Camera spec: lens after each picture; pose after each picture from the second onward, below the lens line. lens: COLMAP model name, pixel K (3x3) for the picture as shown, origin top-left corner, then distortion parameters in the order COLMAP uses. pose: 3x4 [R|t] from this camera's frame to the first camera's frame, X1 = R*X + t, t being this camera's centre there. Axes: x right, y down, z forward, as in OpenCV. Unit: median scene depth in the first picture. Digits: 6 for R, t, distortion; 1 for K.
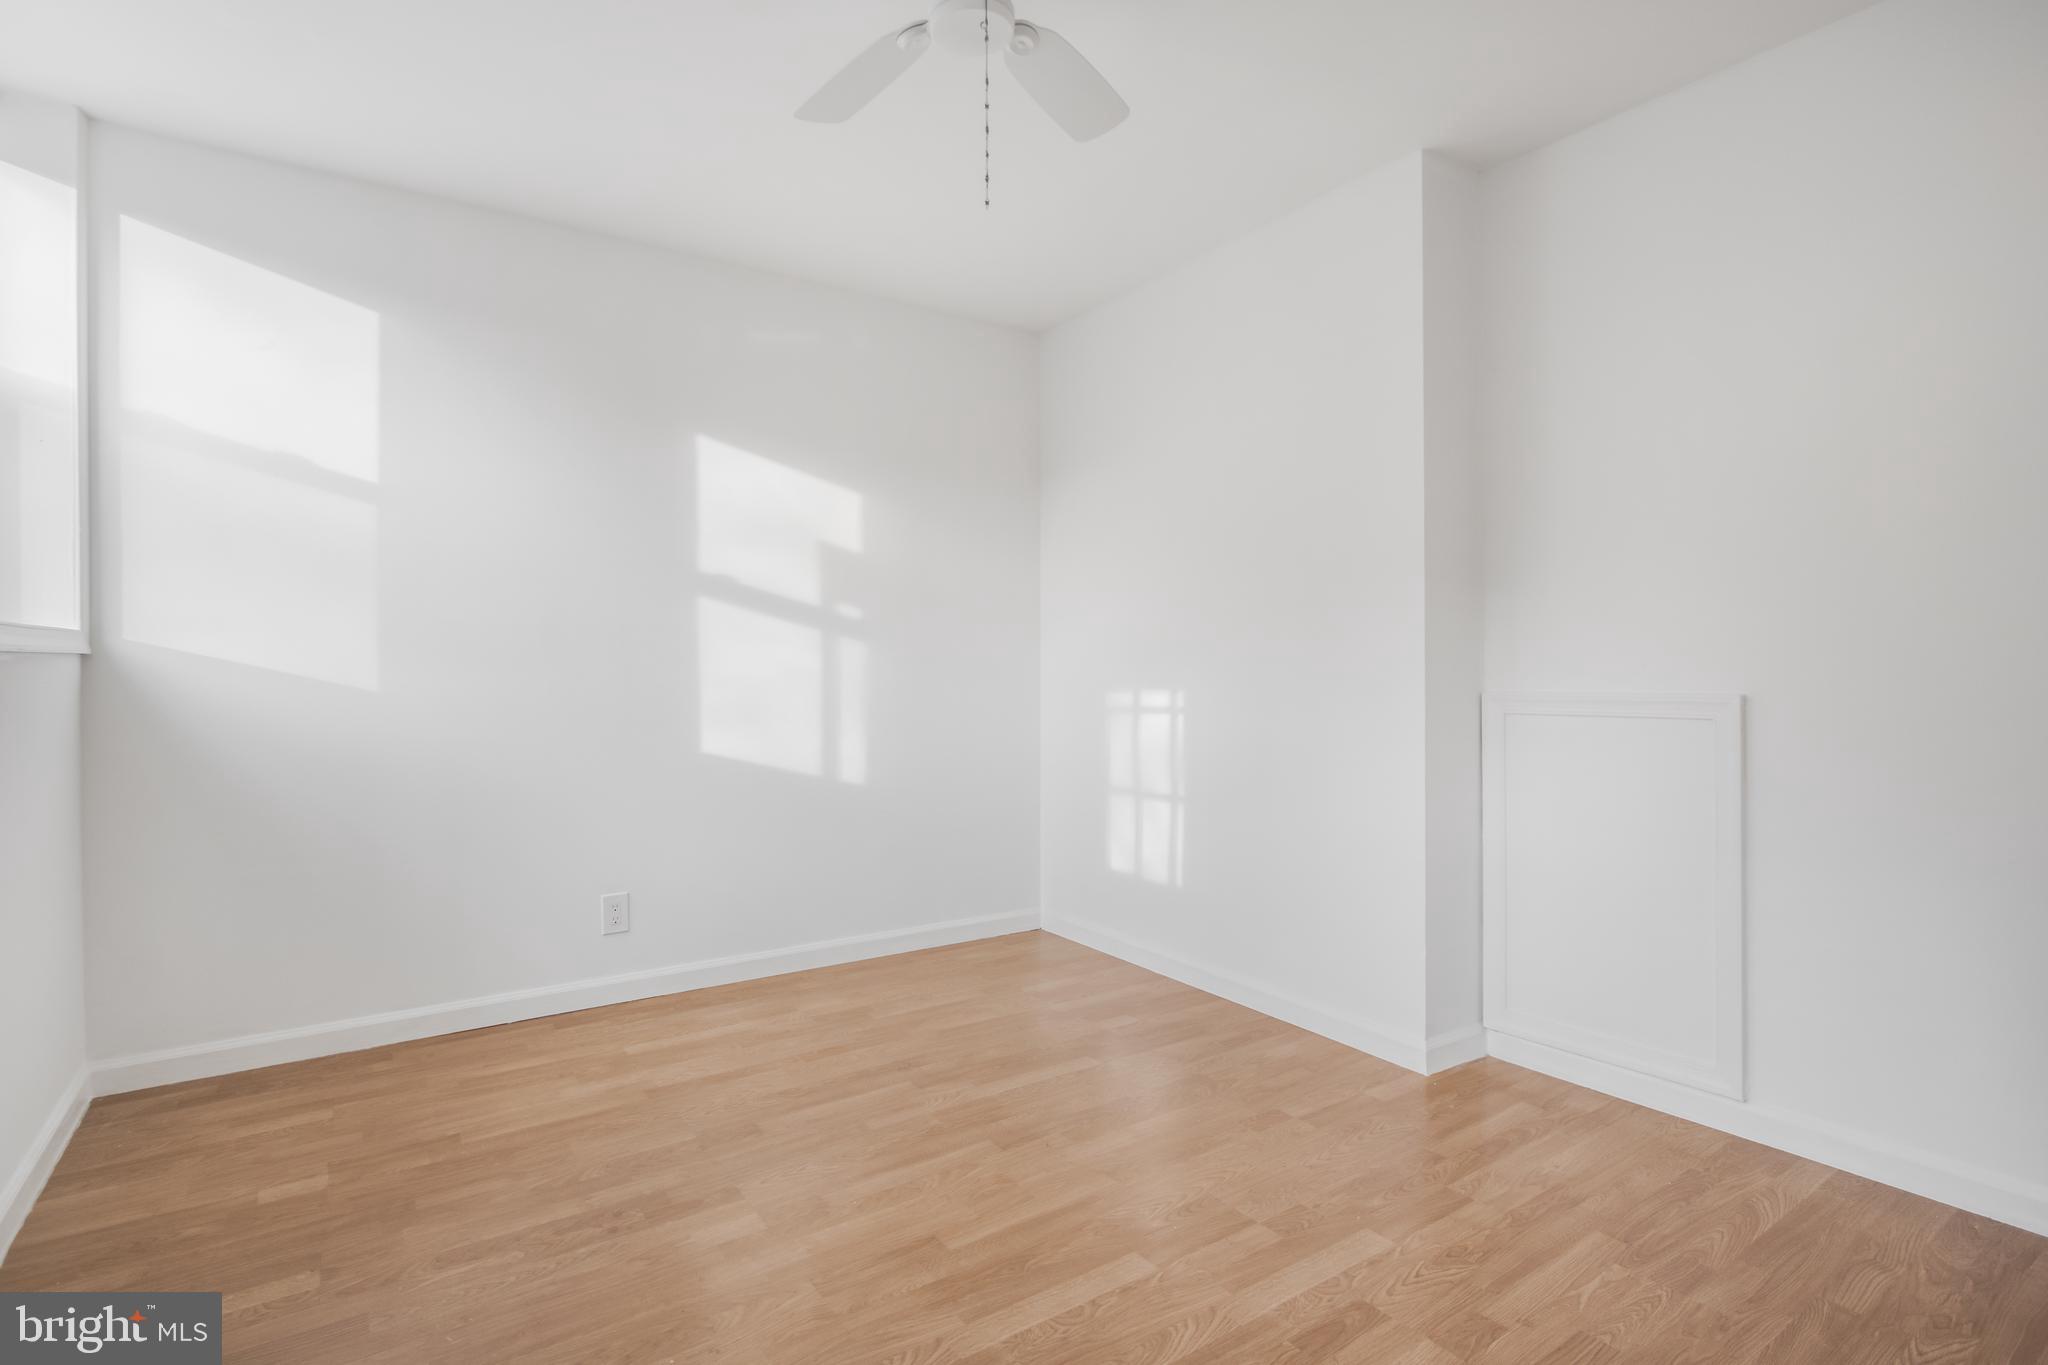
lens RADIAL K [[990.6, 0, 1024.0], [0, 990.6, 682.5], [0, 0, 1]] dist [-0.023257, -0.000443]
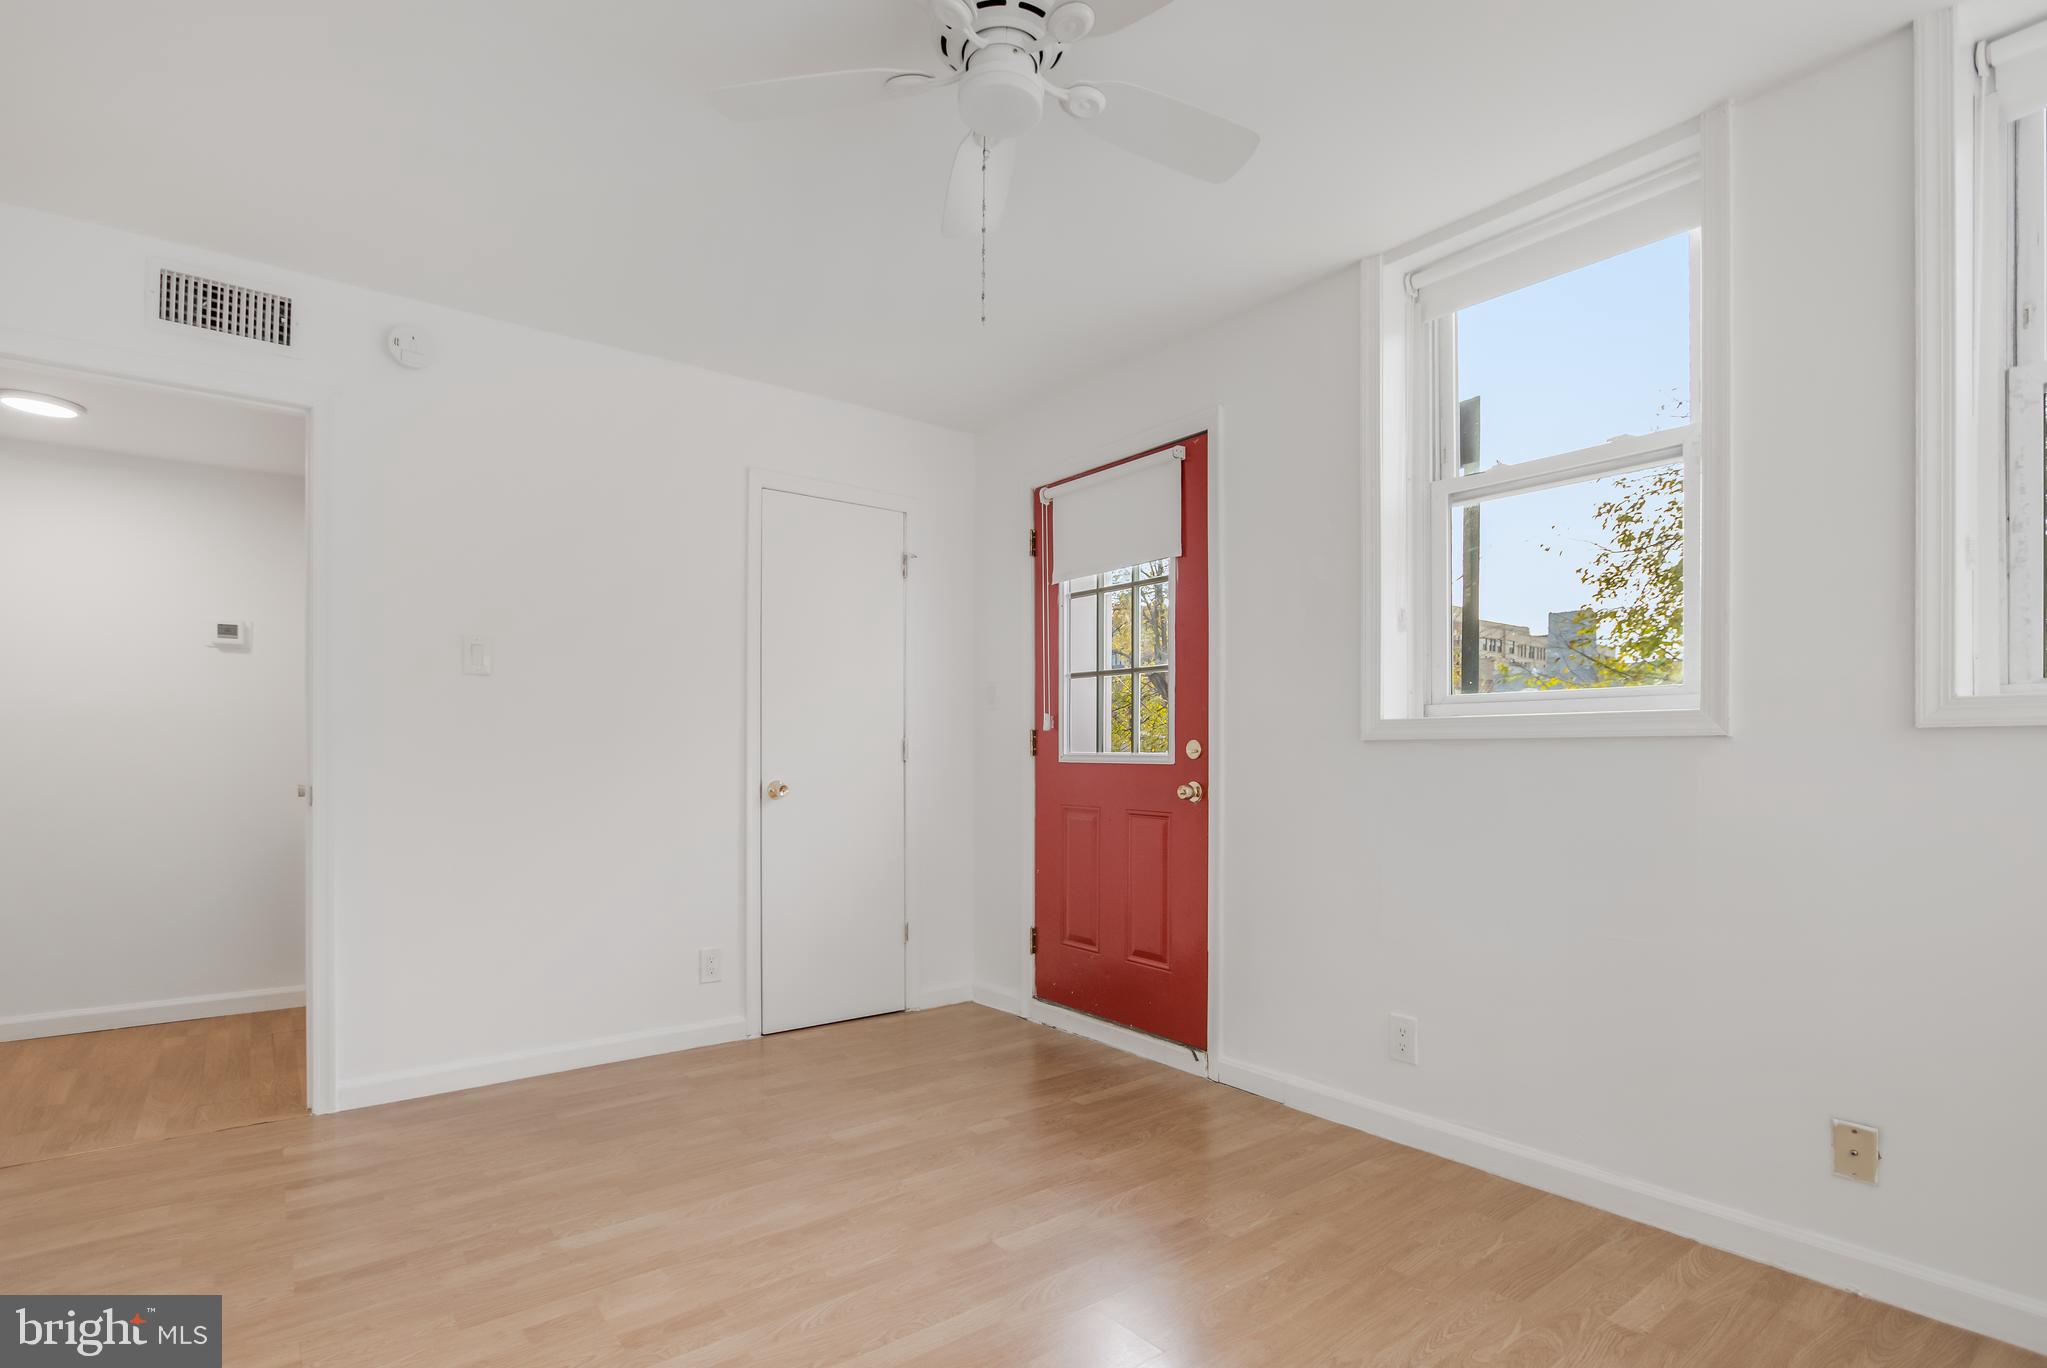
lens RADIAL K [[985.9, 0, 1006.4], [0, 985.9, 757.1], [0, 0, 1]] dist [-0.012812, 0.000104]
pose [[-0.999421, 0.001239, -0.034009, -0.016582], [0.000717, 0.999882, 0.015348, -0.013565], [0.034024, 0.015315, -0.999304, 1.327539]]
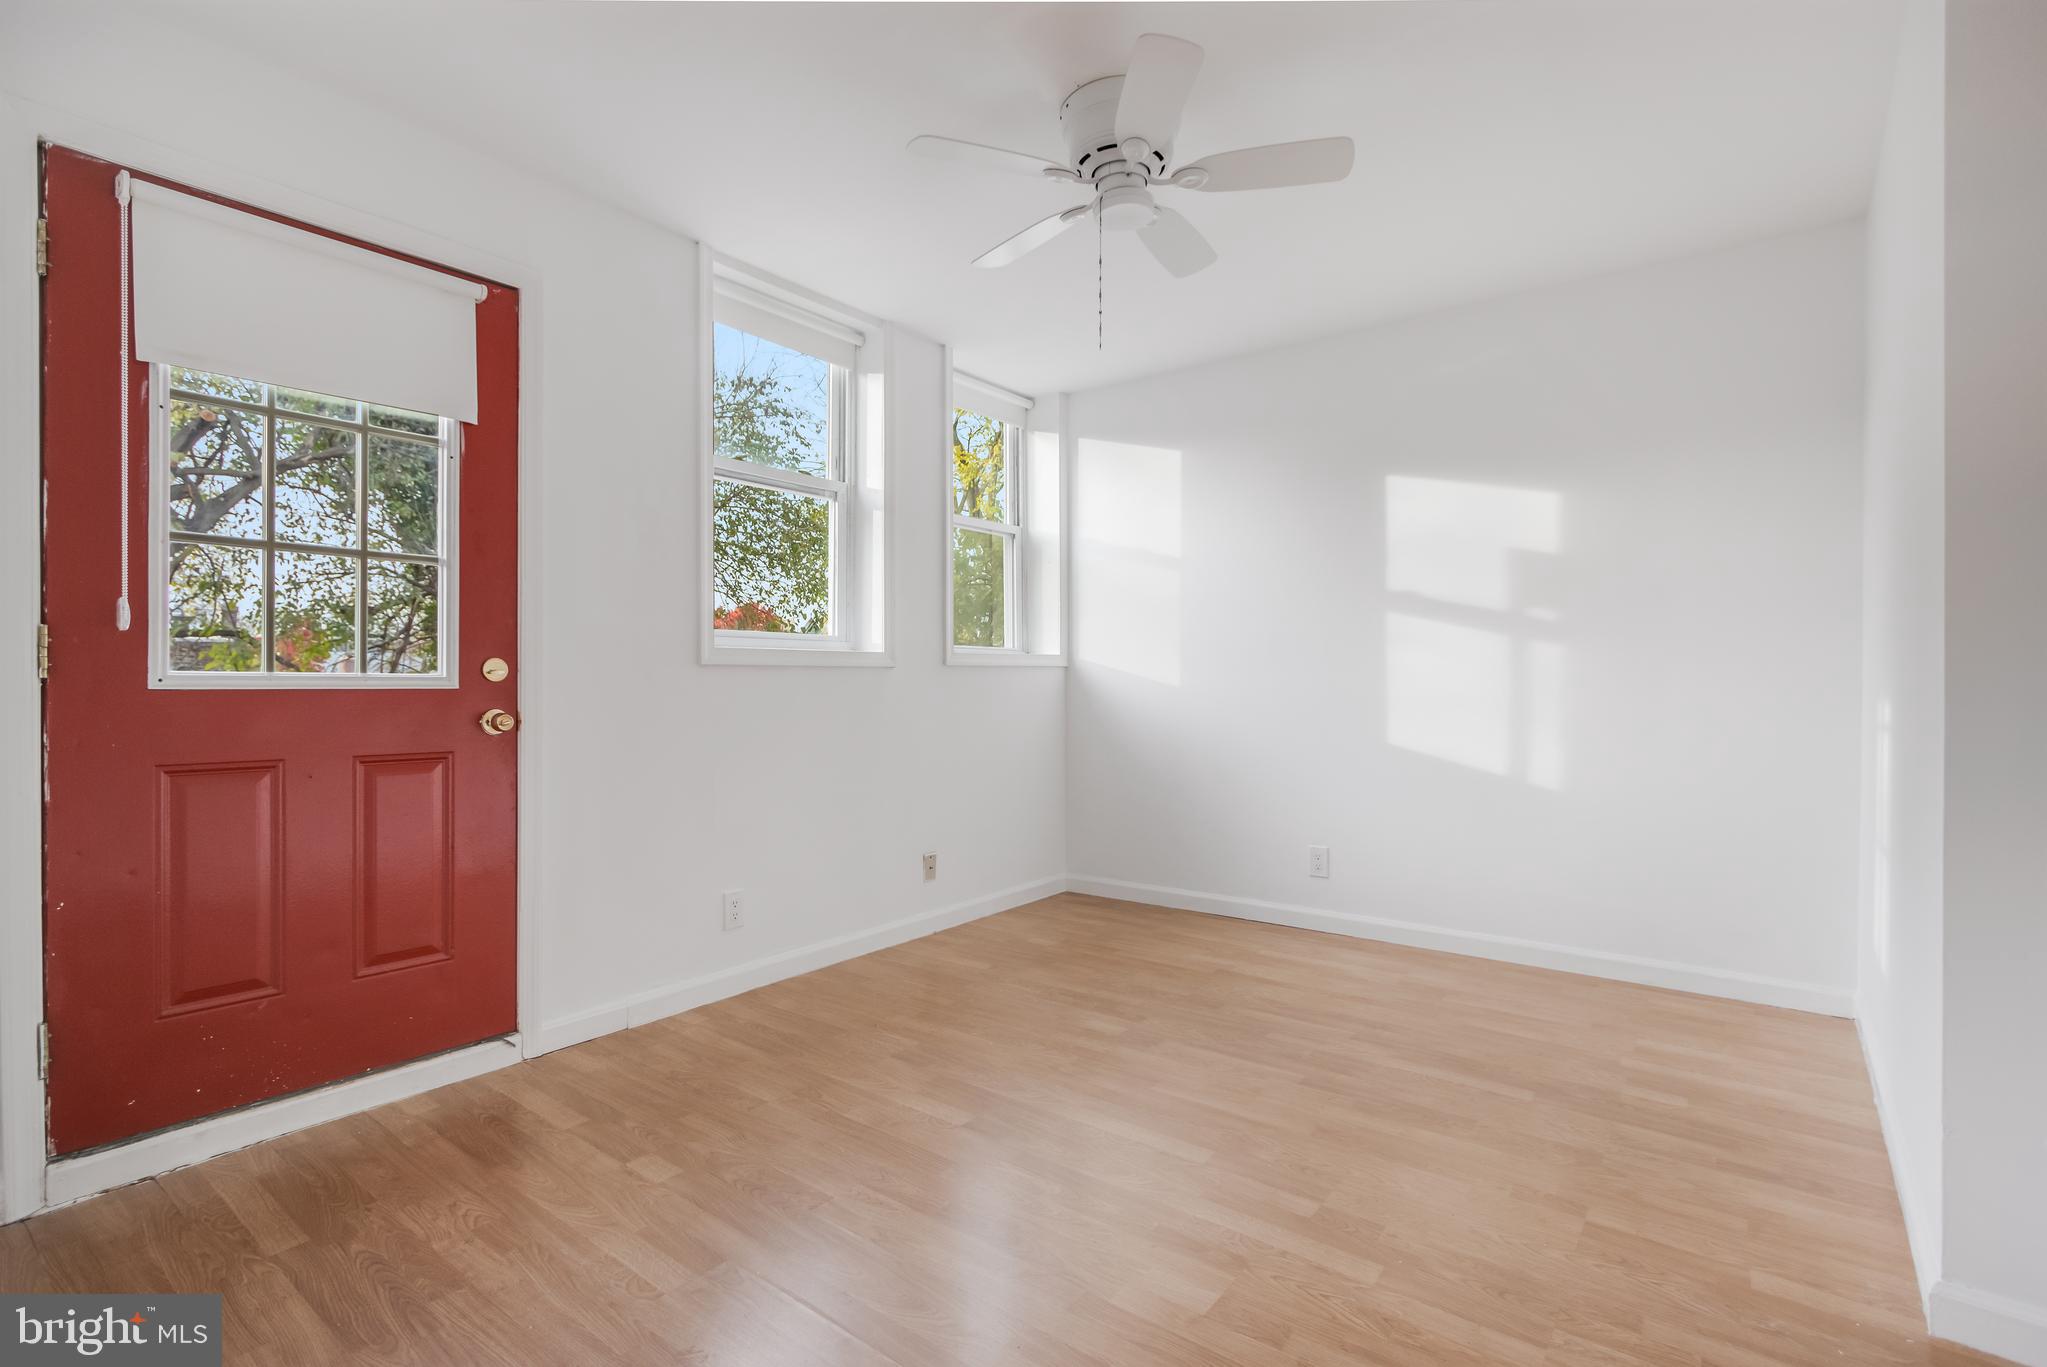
lens RADIAL K [[964.8, 0, 1005.6], [0, 964.8, 688.6], [0, 0, 1]] dist [-0.014046, 0.000018]
pose [[0.290137, 0.010139, -0.956931, 0.815992], [-0.011147, 0.999912, 0.007214, 0.002578], [0.956920, 0.008573, 0.290224, 0.282812]]
